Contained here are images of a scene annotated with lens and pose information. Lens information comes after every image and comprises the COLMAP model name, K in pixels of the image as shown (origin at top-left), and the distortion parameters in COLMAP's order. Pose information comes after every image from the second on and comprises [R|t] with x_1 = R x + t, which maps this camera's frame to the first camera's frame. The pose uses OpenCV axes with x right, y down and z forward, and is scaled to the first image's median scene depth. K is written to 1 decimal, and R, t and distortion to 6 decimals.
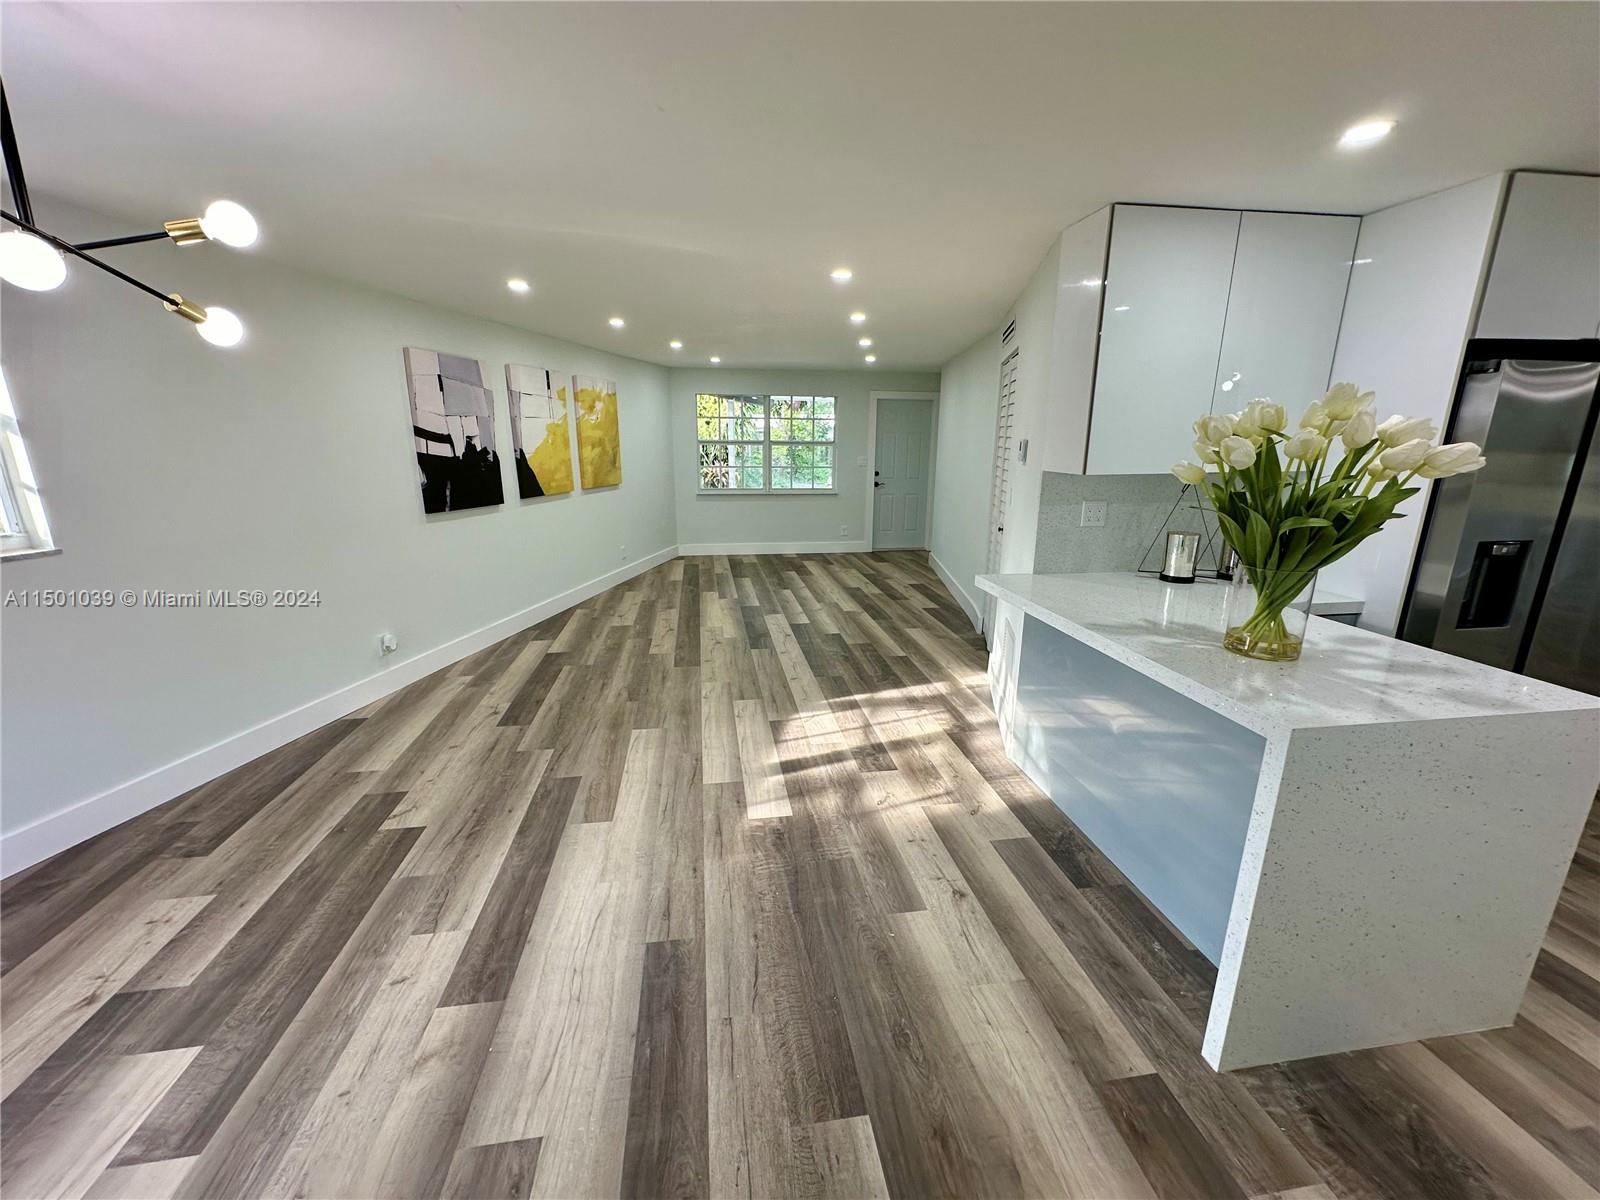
lens RADIAL K [[638.9, 0, 799.9], [0, 638.9, 599.5], [0, 0, 1]] dist [-0.003559, 0.001384]
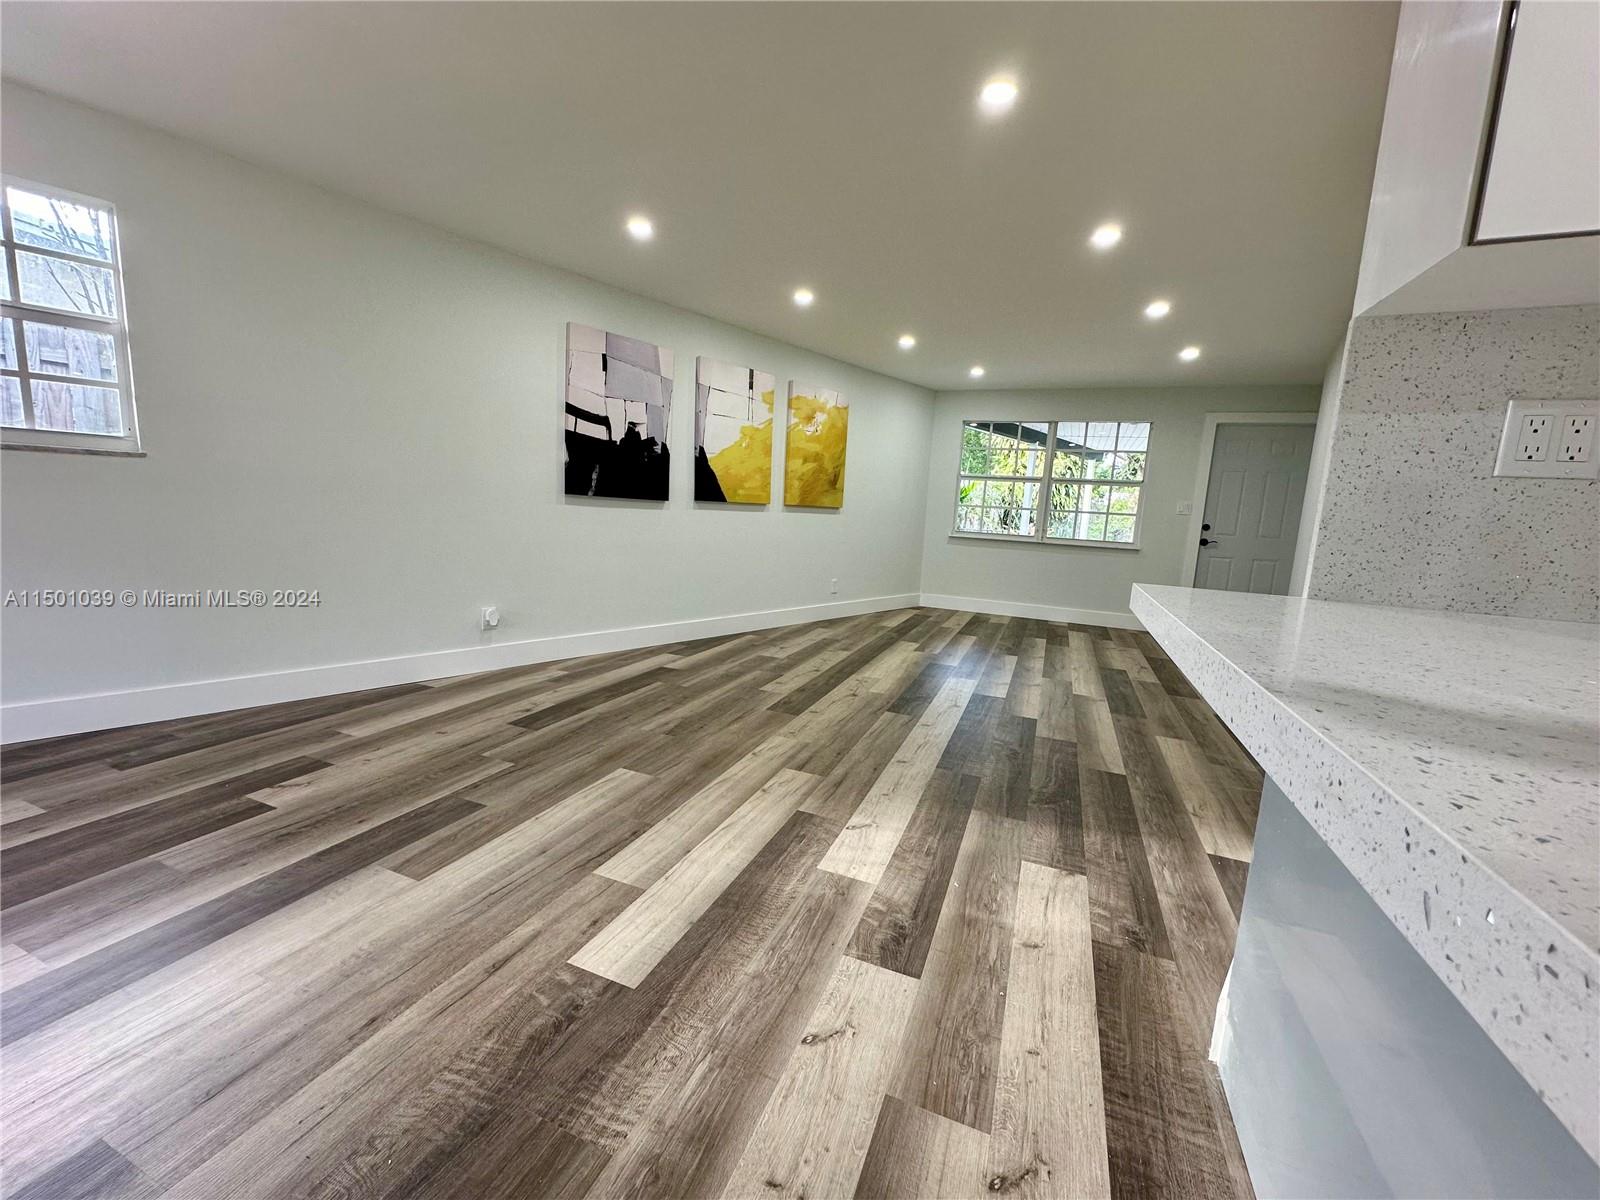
lens RADIAL K [[638.9, 0, 798.4], [0, 638.9, 599.8], [0, 0, 1]] dist [-0.003559, 0.001384]
pose [[0.855573, 0.115296, -0.504680, 0.209940], [-0.175368, 0.981792, -0.073003, 0.028886], [0.487074, 0.150965, 0.860214, 0.372474]]
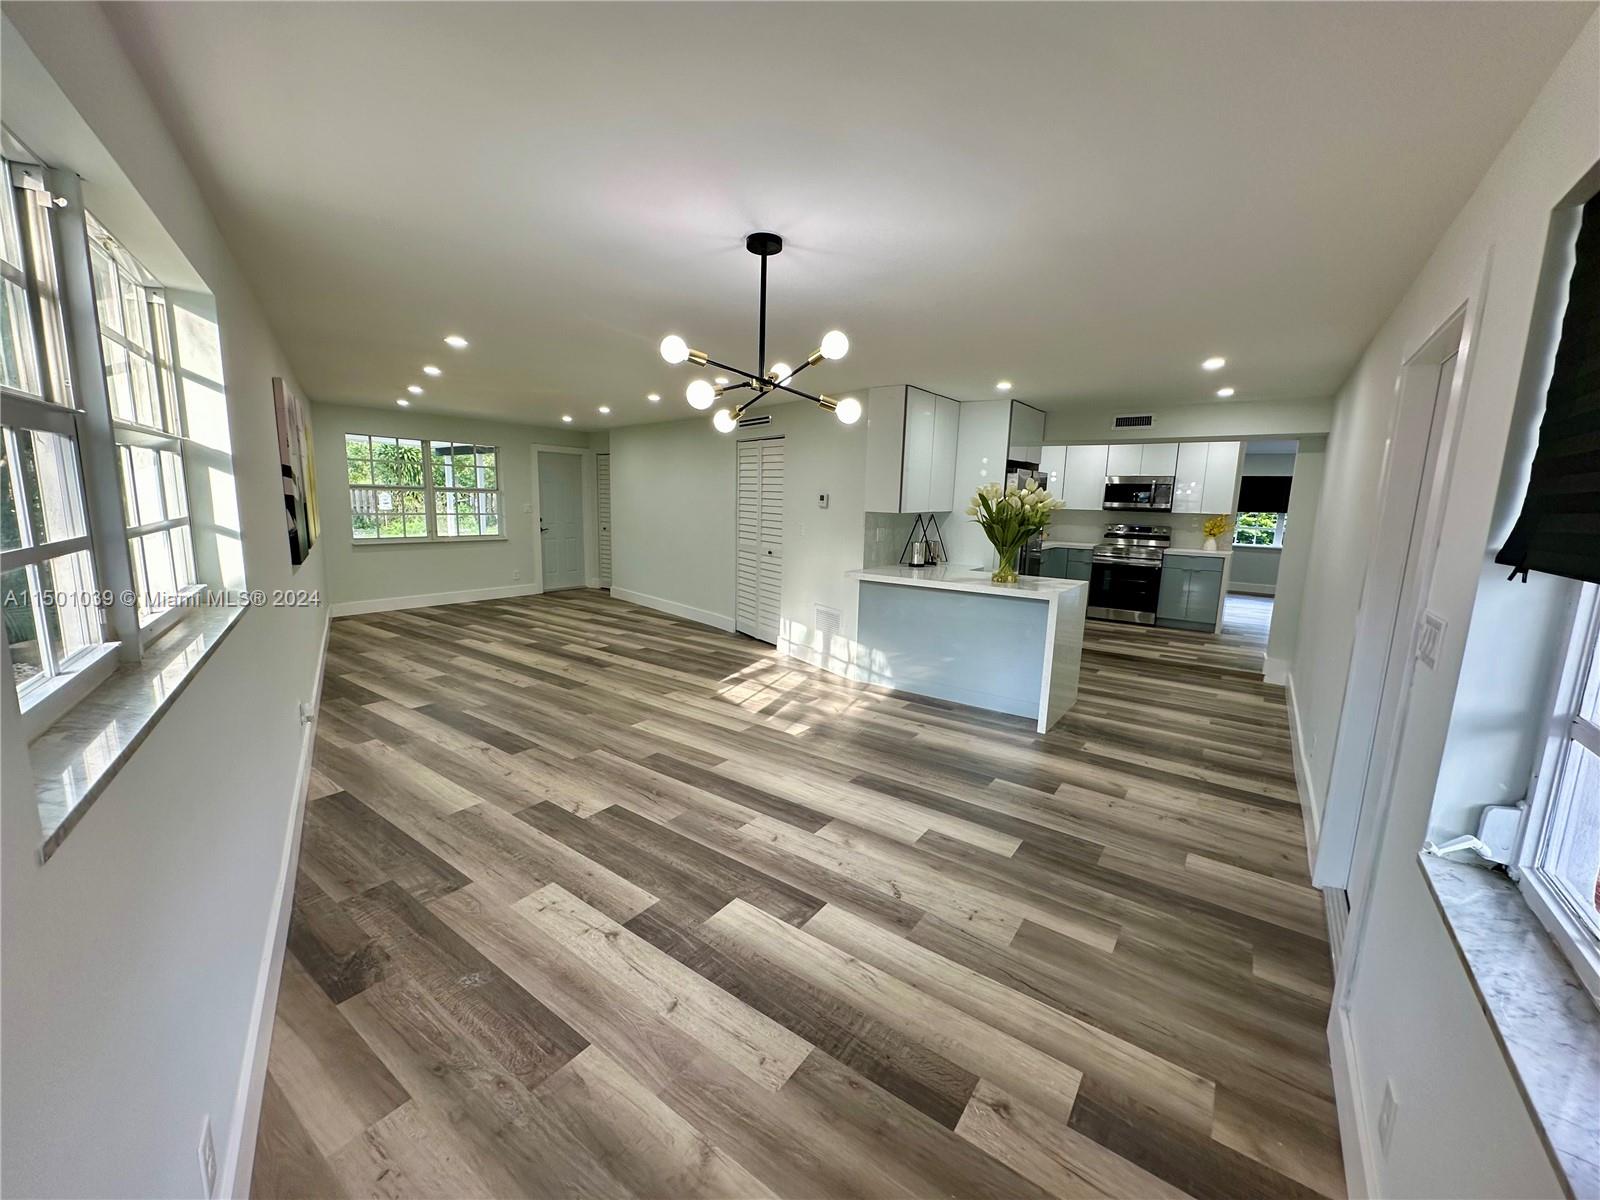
lens RADIAL K [[638.9, 0, 802.5], [0, 638.9, 595.4], [0, 0, 1]] dist [-0.003559, 0.001384]
pose [[0.696764, -0.095235, 0.710950, -0.722793], [0.152534, 0.988150, -0.017123, 0.025901], [-0.700894, 0.120375, 0.703034, -0.086352]]
